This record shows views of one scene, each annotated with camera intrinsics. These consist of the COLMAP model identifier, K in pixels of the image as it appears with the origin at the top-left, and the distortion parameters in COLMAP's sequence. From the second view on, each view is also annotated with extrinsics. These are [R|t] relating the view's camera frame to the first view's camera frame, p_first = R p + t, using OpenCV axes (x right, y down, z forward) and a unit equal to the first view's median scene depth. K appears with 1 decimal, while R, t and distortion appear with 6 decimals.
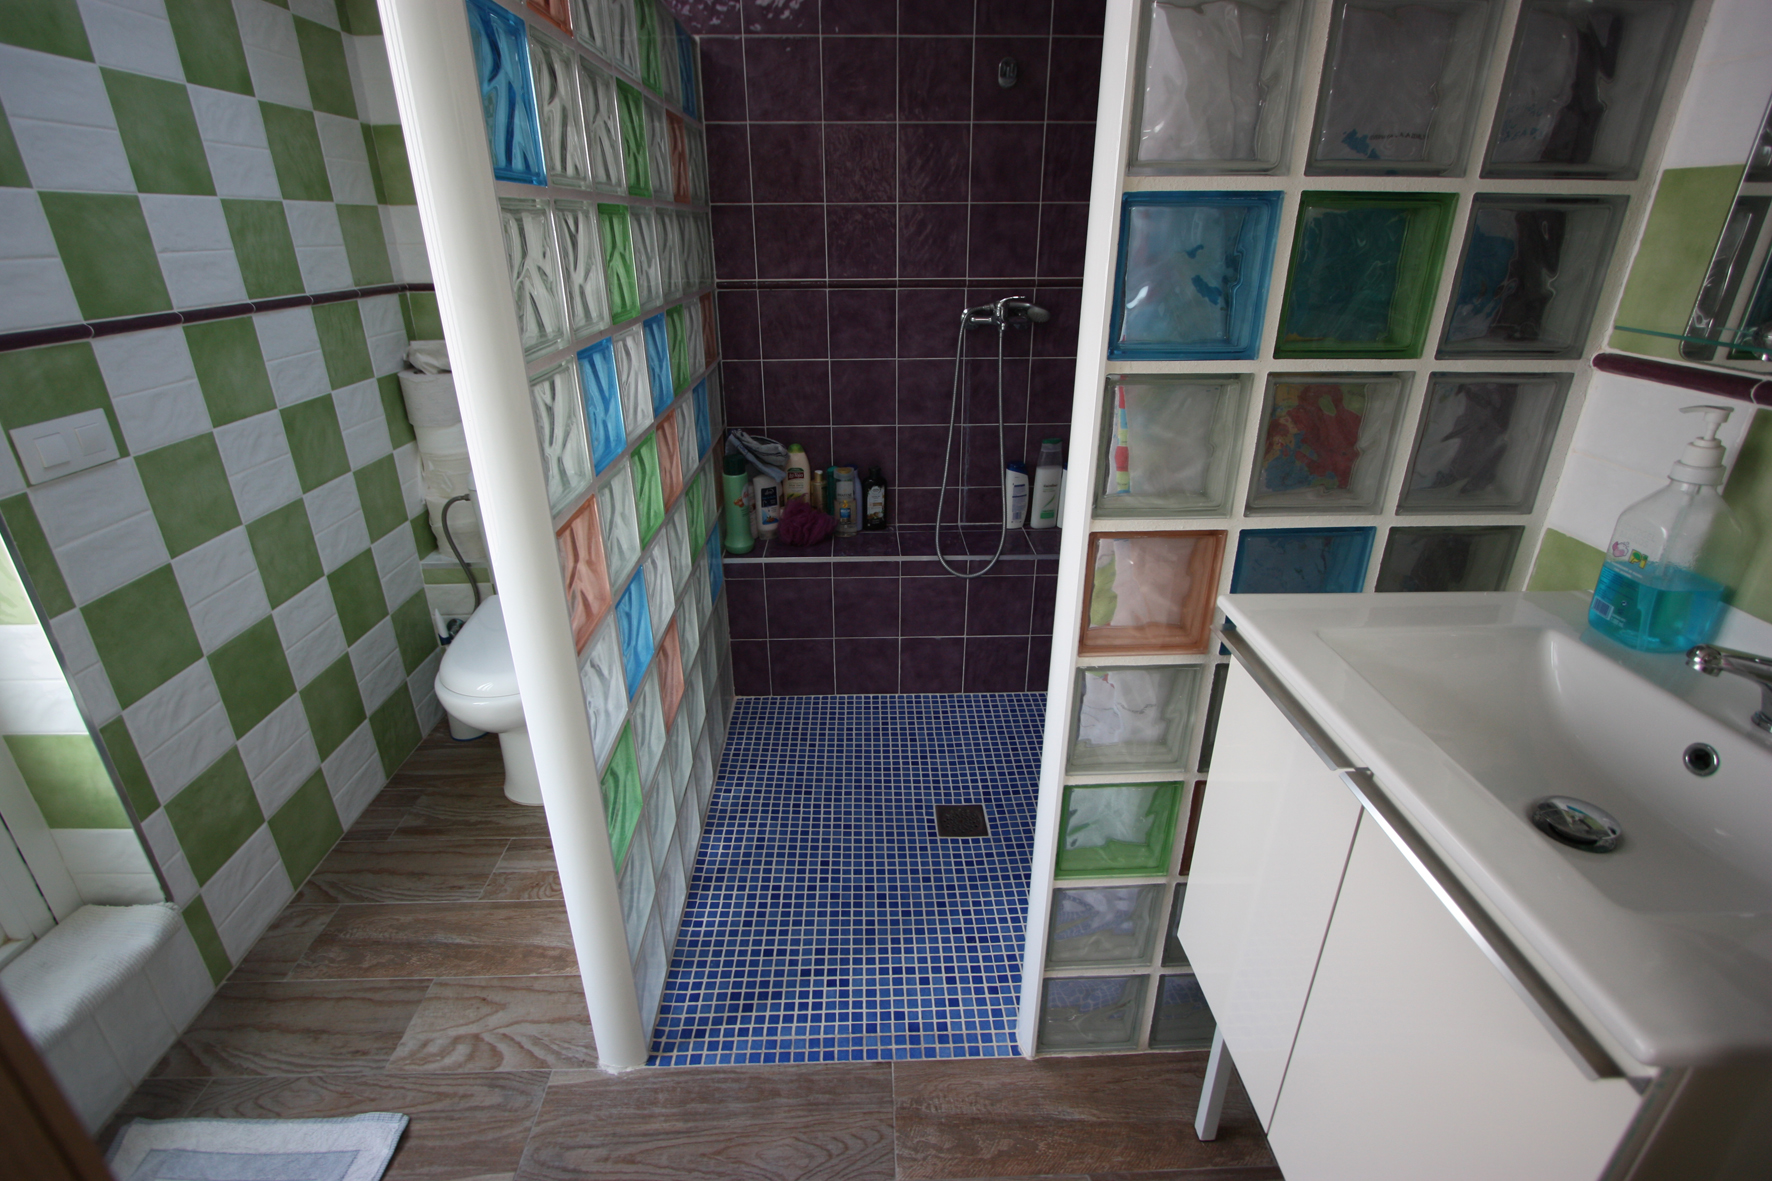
lens RADIAL K [[828.0, 0, 888.7], [0, 828.0, 579.1], [0, 0, 1]] dist [-0.017484, -0.000494]
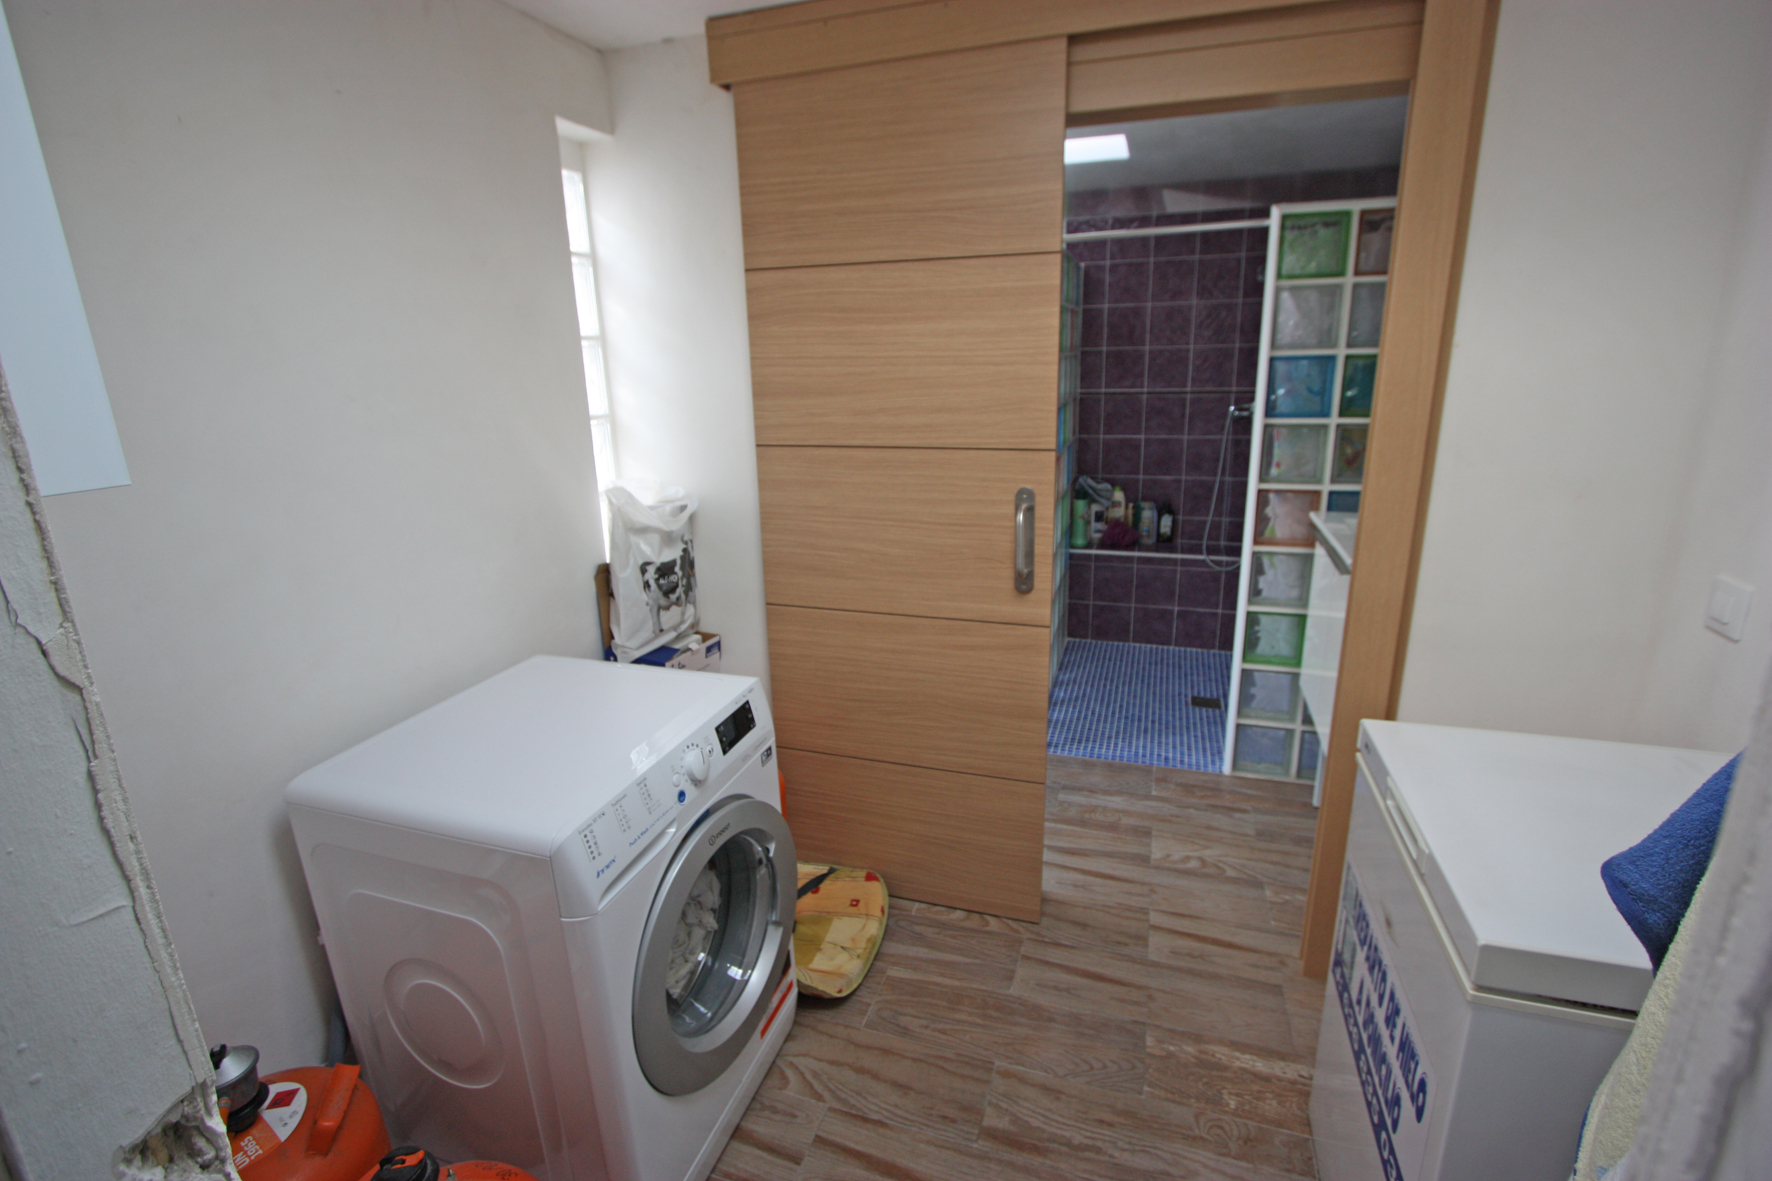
lens RADIAL K [[828.0, 0, 892.3], [0, 828.0, 581.0], [0, 0, 1]] dist [-0.017484, -0.000494]
pose [[0.940719, 0.066323, -0.332638, 0.026741], [-0.107350, 0.988501, -0.106502, 0.257736], [0.321750, 0.135897, 0.937021, -0.694059]]
